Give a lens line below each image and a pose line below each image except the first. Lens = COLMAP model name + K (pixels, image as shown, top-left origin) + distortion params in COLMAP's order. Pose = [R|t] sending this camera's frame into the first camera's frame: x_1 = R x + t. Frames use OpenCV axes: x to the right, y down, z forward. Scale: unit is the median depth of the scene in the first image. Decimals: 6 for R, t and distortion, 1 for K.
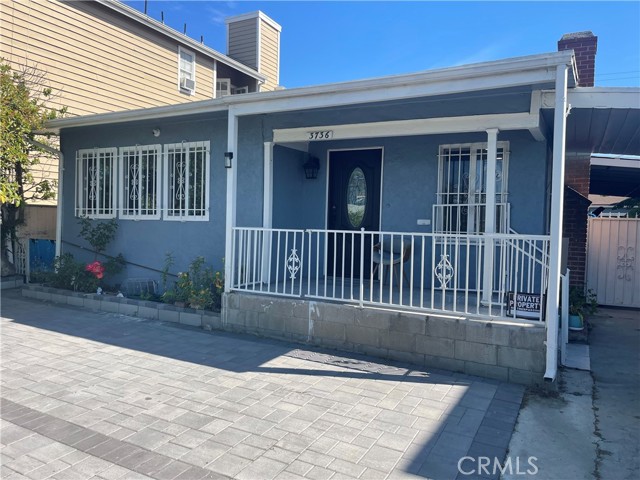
lens RADIAL K [[483.9, 0, 322.0], [0, 483.9, 238.3], [0, 0, 1]] dist [0.062103, -0.081998]
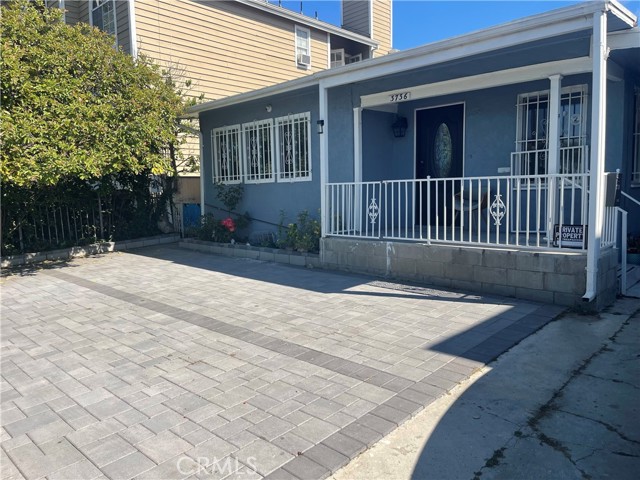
lens RADIAL K [[483.9, 0, 317.2], [0, 483.9, 241.1], [0, 0, 1]] dist [0.062103, -0.081998]
pose [[0.959443, -0.017526, -0.281359, 0.148528], [0.038465, 0.996870, 0.069074, 0.041441], [0.279268, -0.077095, 0.957113, -0.190040]]
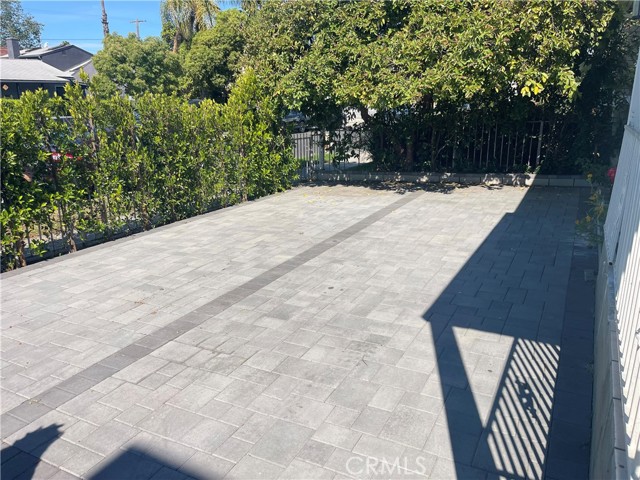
lens RADIAL K [[483.9, 0, 318.9], [0, 483.9, 241.1], [0, 0, 1]] dist [0.062103, -0.081998]
pose [[-0.003136, 0.251046, -0.967970, 0.477650], [-0.029588, 0.967528, 0.251027, -0.026855], [0.999557, 0.029428, 0.004394, 0.715366]]
